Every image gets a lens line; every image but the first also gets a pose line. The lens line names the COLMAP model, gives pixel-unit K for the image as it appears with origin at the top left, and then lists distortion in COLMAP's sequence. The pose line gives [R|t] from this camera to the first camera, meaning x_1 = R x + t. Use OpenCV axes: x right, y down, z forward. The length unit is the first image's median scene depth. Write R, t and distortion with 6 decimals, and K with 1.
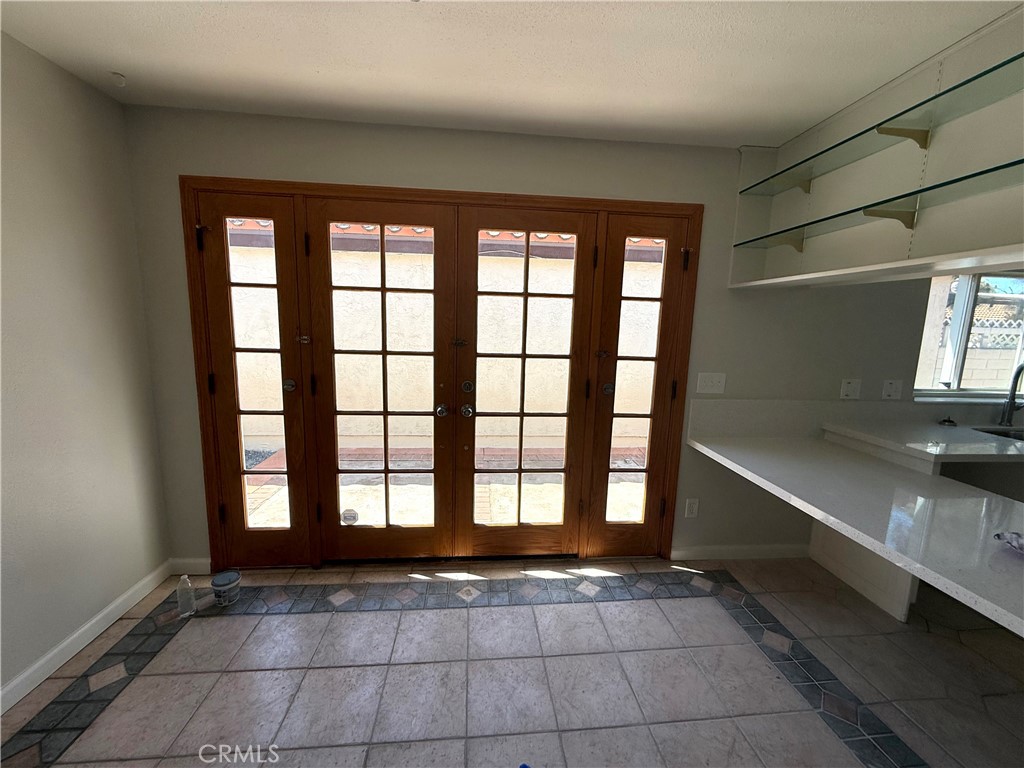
lens RADIAL K [[435.6, 0, 512.0], [0, 435.6, 384.0], [0, 0, 1]] dist [0.002044, 0.000279]
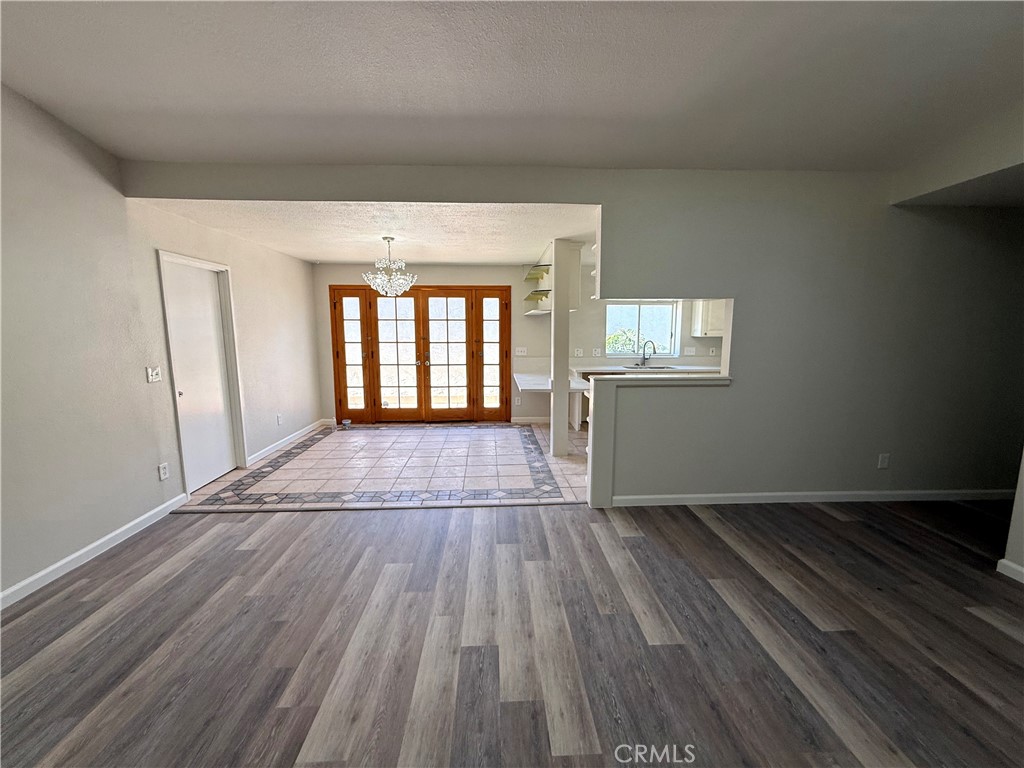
lens RADIAL K [[411.6, 0, 510.2], [0, 411.6, 384.2], [0, 0, 1]] dist [0.000967, 0.000153]
pose [[0.998699, -0.024057, -0.044971, 0.525594], [0.022858, 0.999374, -0.026996, 0.275144], [0.045592, 0.025932, 0.998623, -1.544837]]
